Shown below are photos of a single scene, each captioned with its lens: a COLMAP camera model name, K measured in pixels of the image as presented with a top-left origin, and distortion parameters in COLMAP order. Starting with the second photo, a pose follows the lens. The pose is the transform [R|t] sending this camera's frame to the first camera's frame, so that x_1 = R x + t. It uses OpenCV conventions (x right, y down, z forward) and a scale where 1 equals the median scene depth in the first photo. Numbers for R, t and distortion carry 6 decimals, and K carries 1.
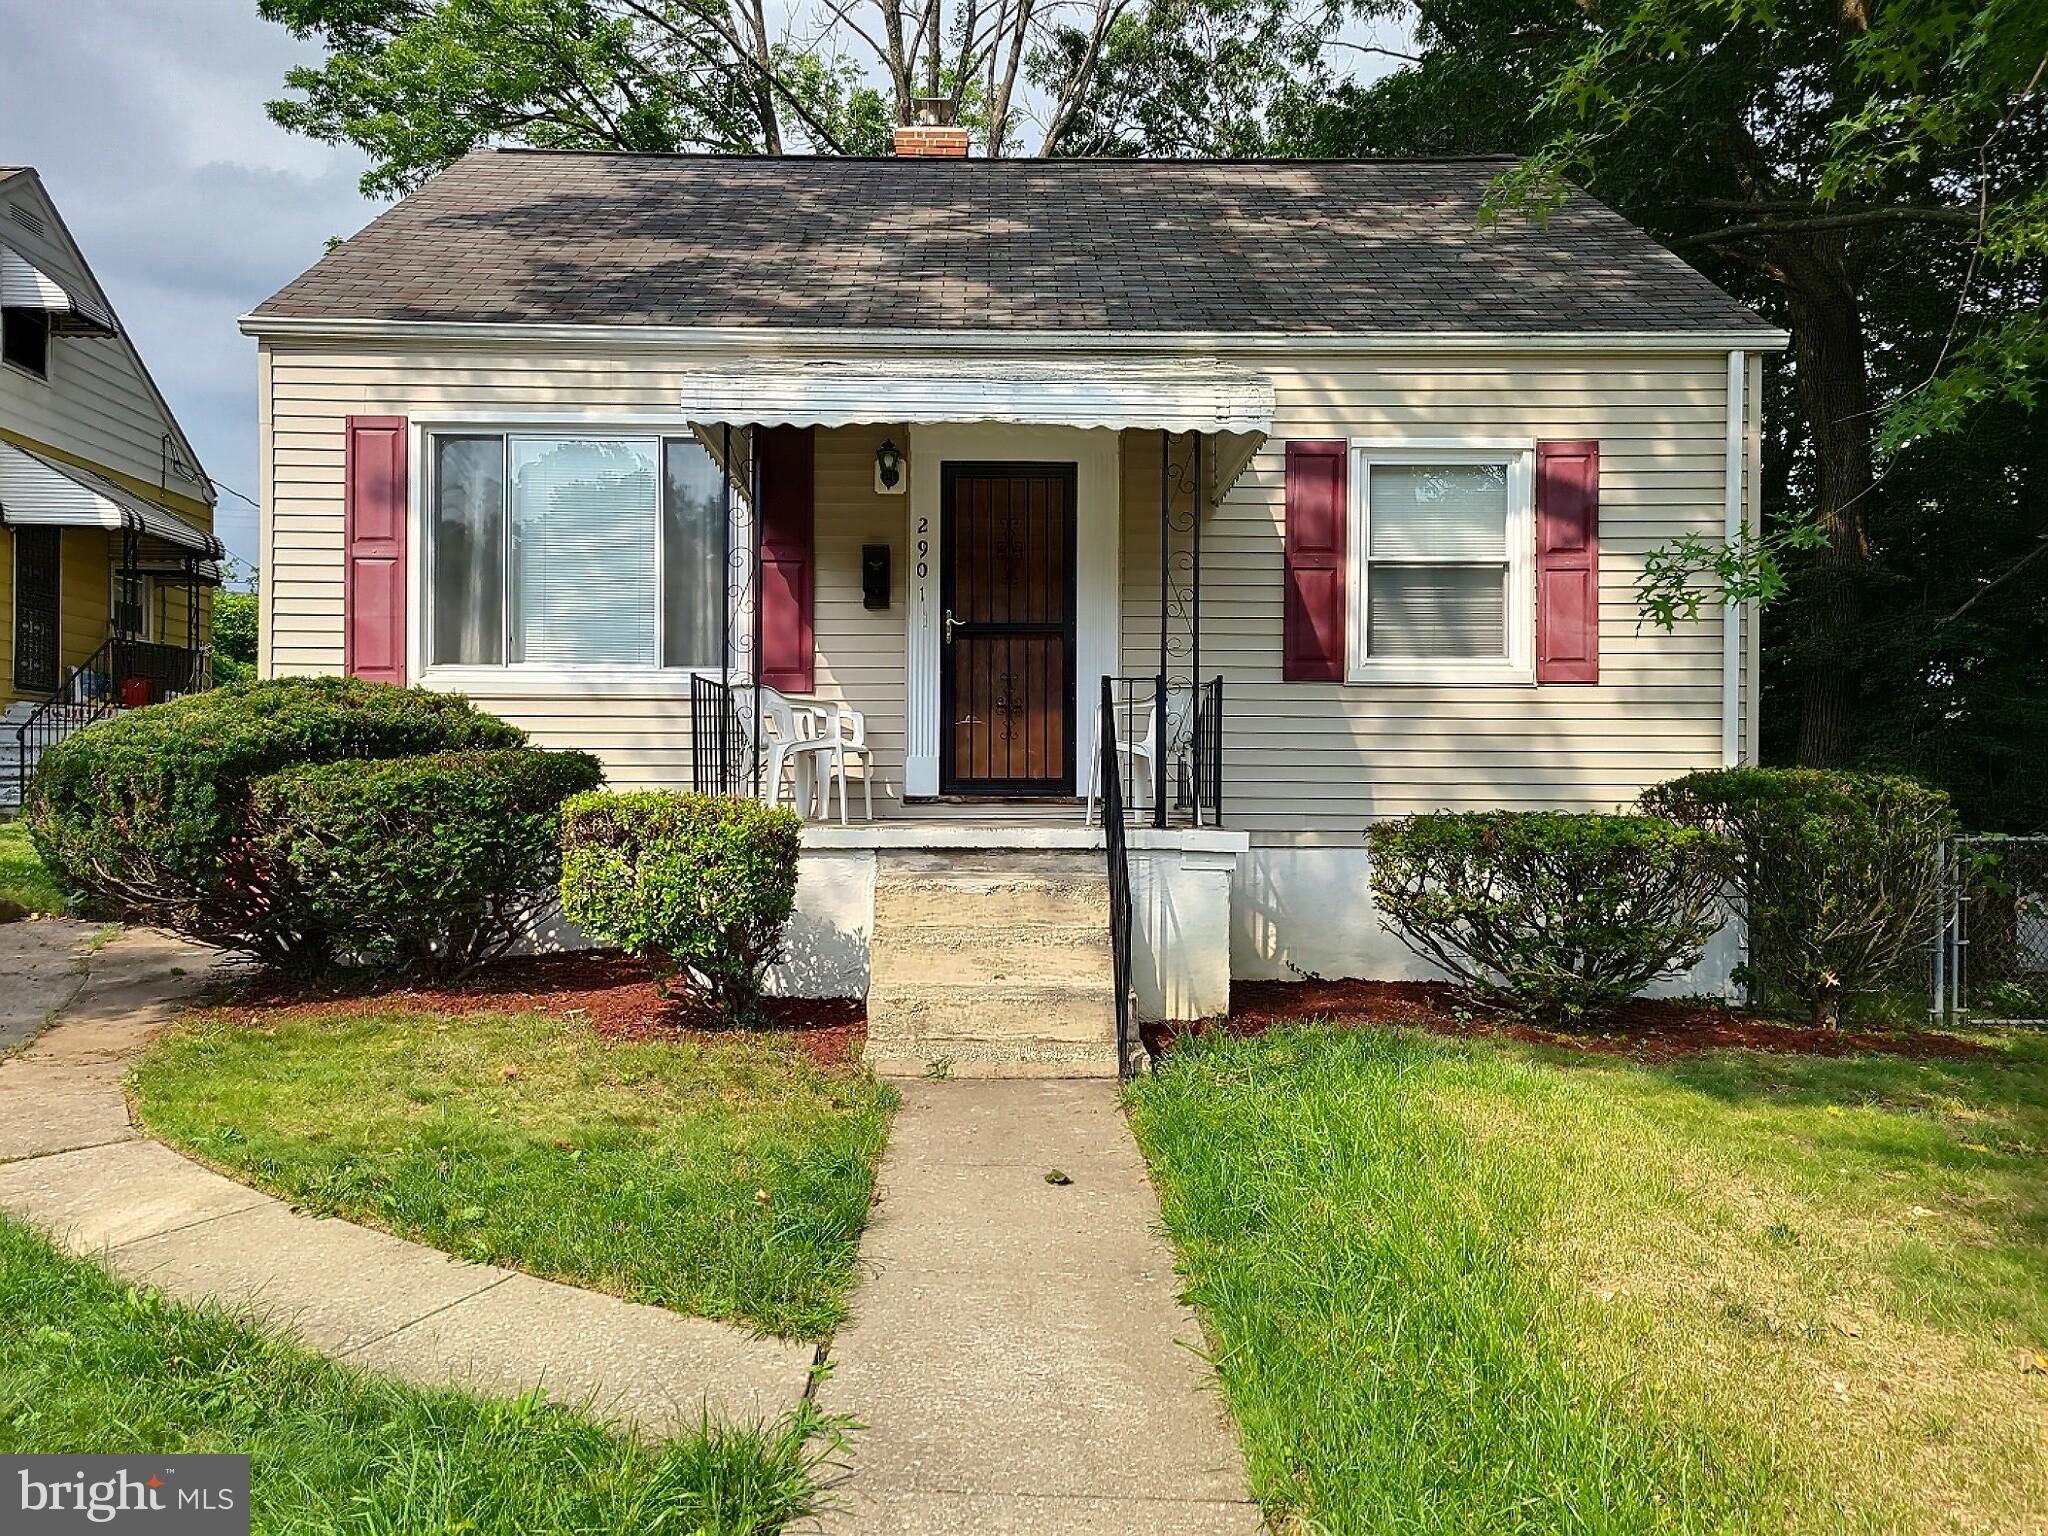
lens RADIAL K [[1537.1, 0, 1027.8], [0, 1537.1, 782.5], [0, 0, 1]] dist [0.058936, -0.027869]
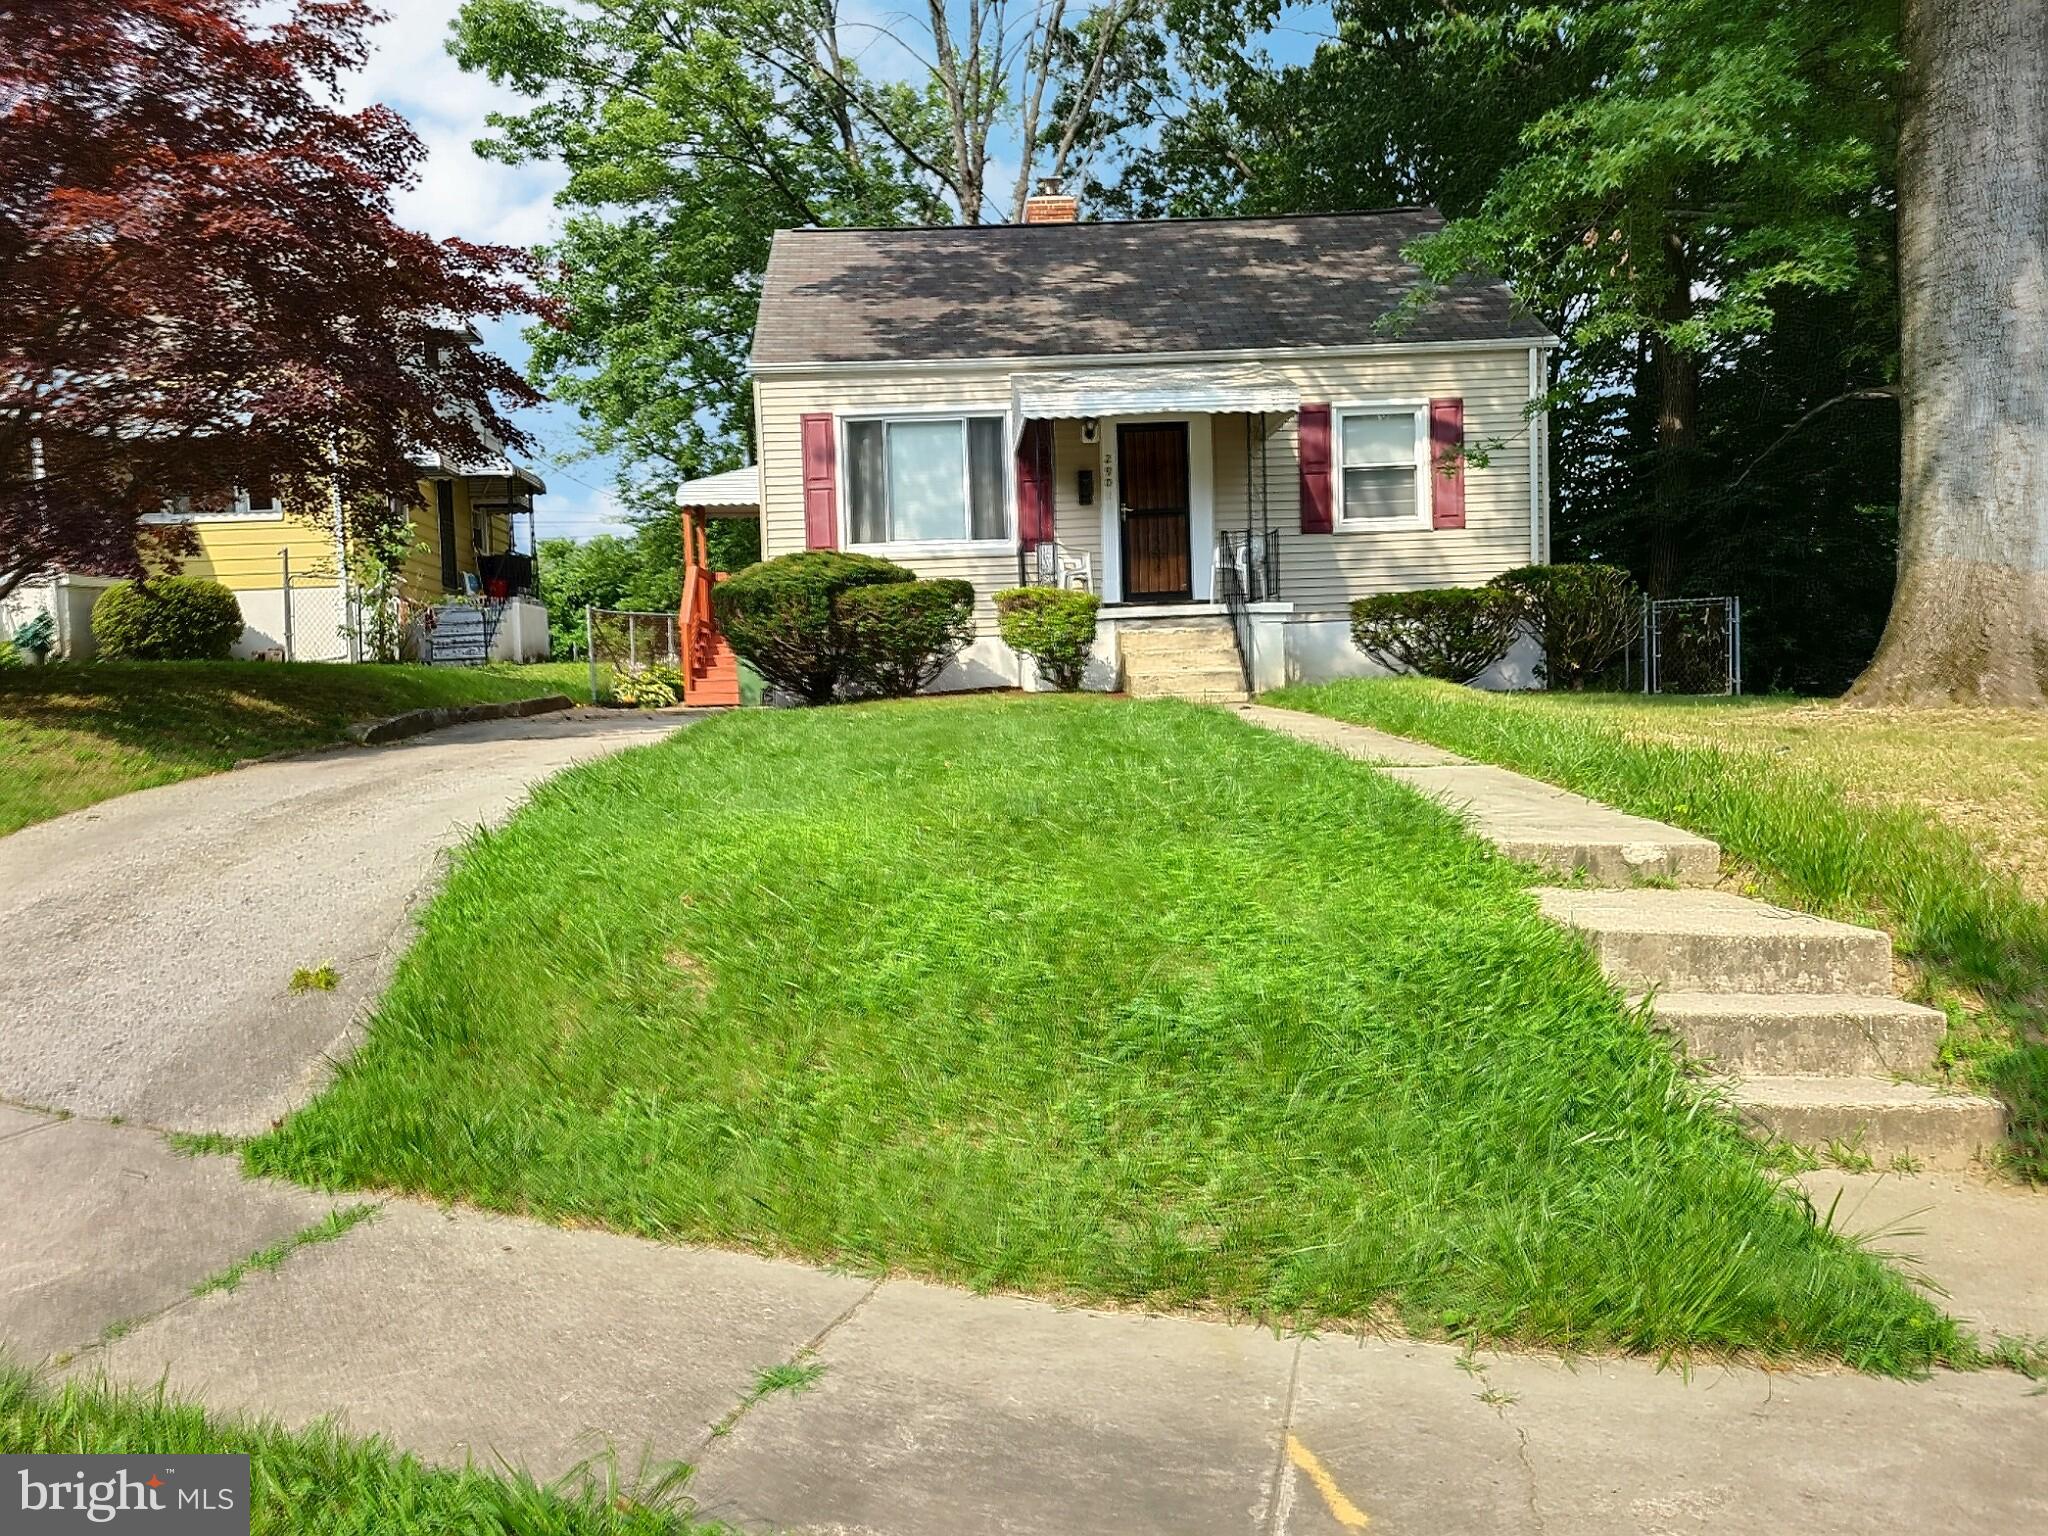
lens RADIAL K [[1537.1, 0, 1019.7], [0, 1537.1, 746.2], [0, 0, 1]] dist [0.058936, -0.027869]
pose [[0.998770, -0.044551, 0.021782, -0.228912], [0.043642, 0.998223, 0.040563, 0.101751], [-0.023550, -0.039563, 0.998940, -0.885981]]
